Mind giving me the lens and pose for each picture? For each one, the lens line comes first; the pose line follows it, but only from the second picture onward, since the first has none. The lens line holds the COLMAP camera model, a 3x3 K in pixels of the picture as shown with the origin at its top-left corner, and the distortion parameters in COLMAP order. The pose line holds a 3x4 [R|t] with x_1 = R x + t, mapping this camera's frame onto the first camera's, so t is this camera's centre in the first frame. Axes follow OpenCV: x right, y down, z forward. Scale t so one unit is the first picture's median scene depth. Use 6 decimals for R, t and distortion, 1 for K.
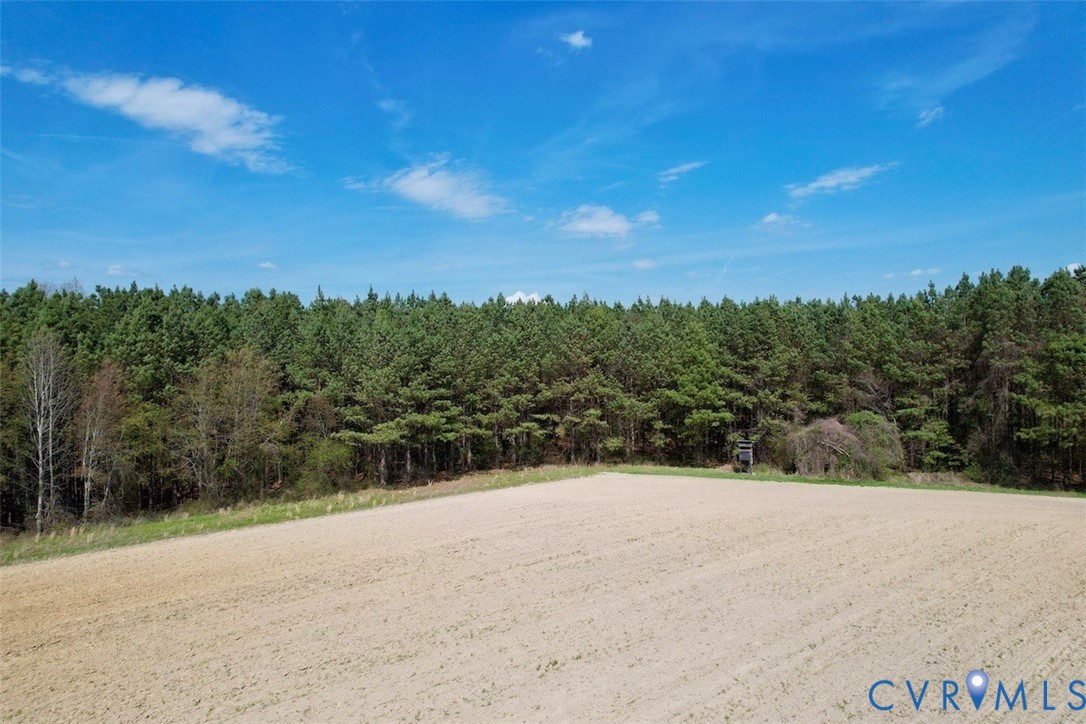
lens RADIAL K [[686.0, 0, 554.7], [0, 686.0, 354.2], [0, 0, 1]] dist [-0.070368, 0.062651]
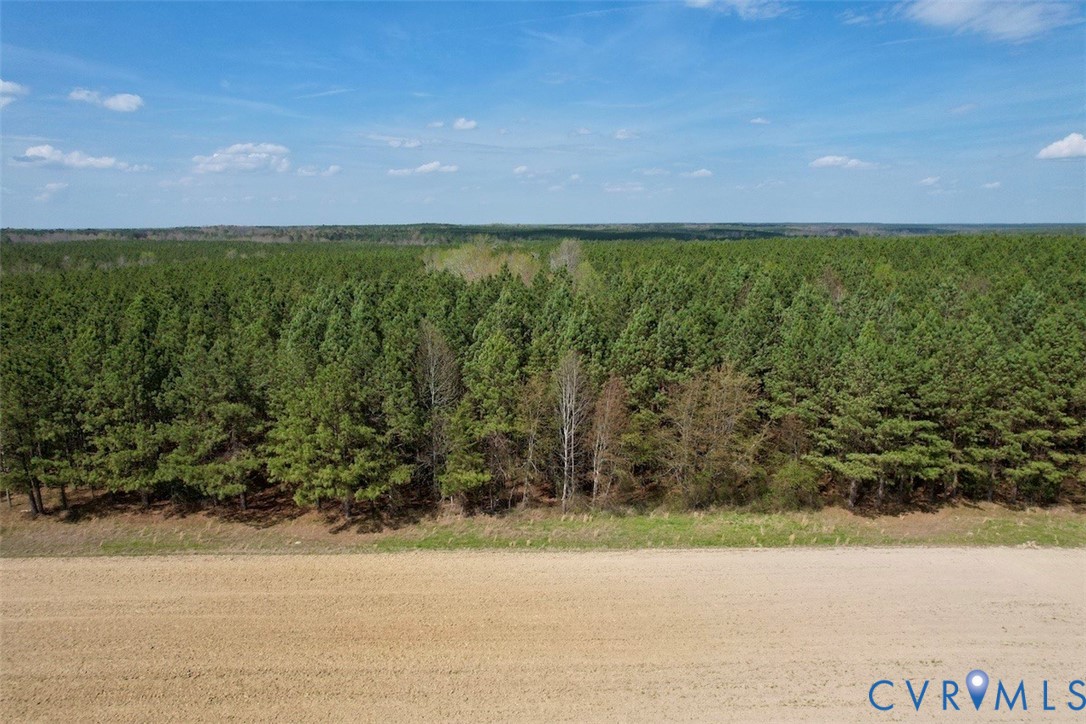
lens RADIAL K [[698.2, 0, 547.6], [0, 698.2, 361.2], [0, 0, 1]] dist [-0.076430, 0.059904]
pose [[0.772616, 0.142551, -0.618662, -0.007046], [-0.010856, 0.977290, 0.211627, -0.219460], [0.634780, -0.156791, 0.756618, 0.014247]]
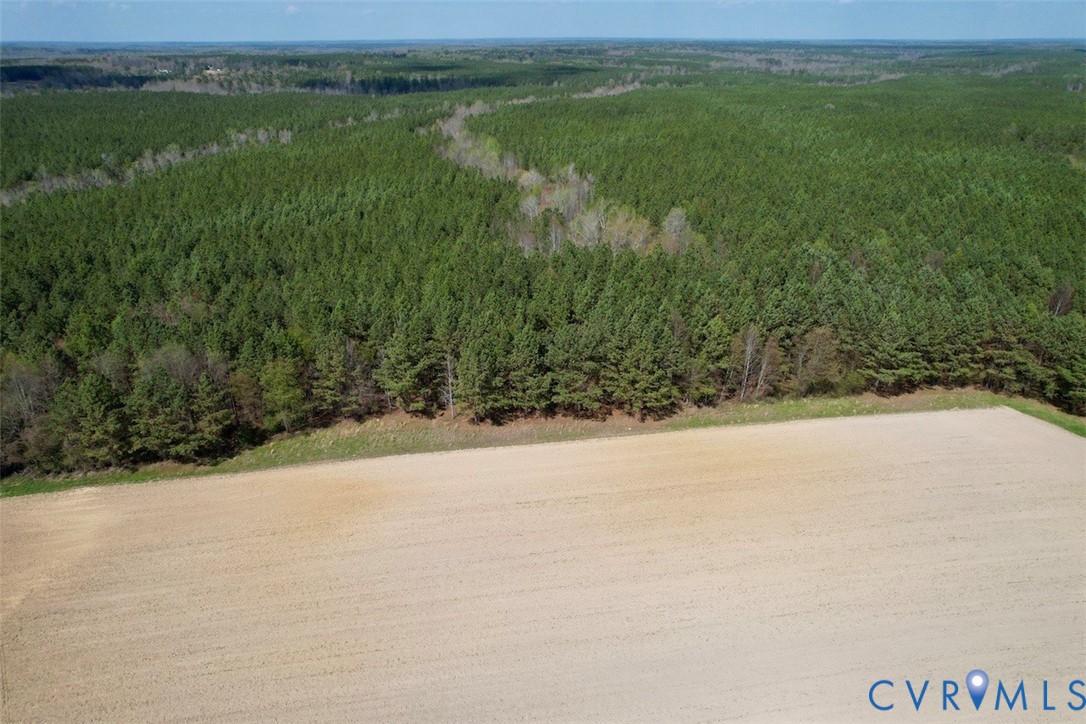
lens RADIAL K [[687.3, 0, 543.8], [0, 687.3, 394.4], [0, 0, 1]] dist [-0.069453, 0.001397]
pose [[0.843525, 0.267065, -0.465986, -0.150637], [-0.011949, 0.876728, 0.480838, -0.744773], [0.536958, -0.400031, 0.742733, -0.986200]]
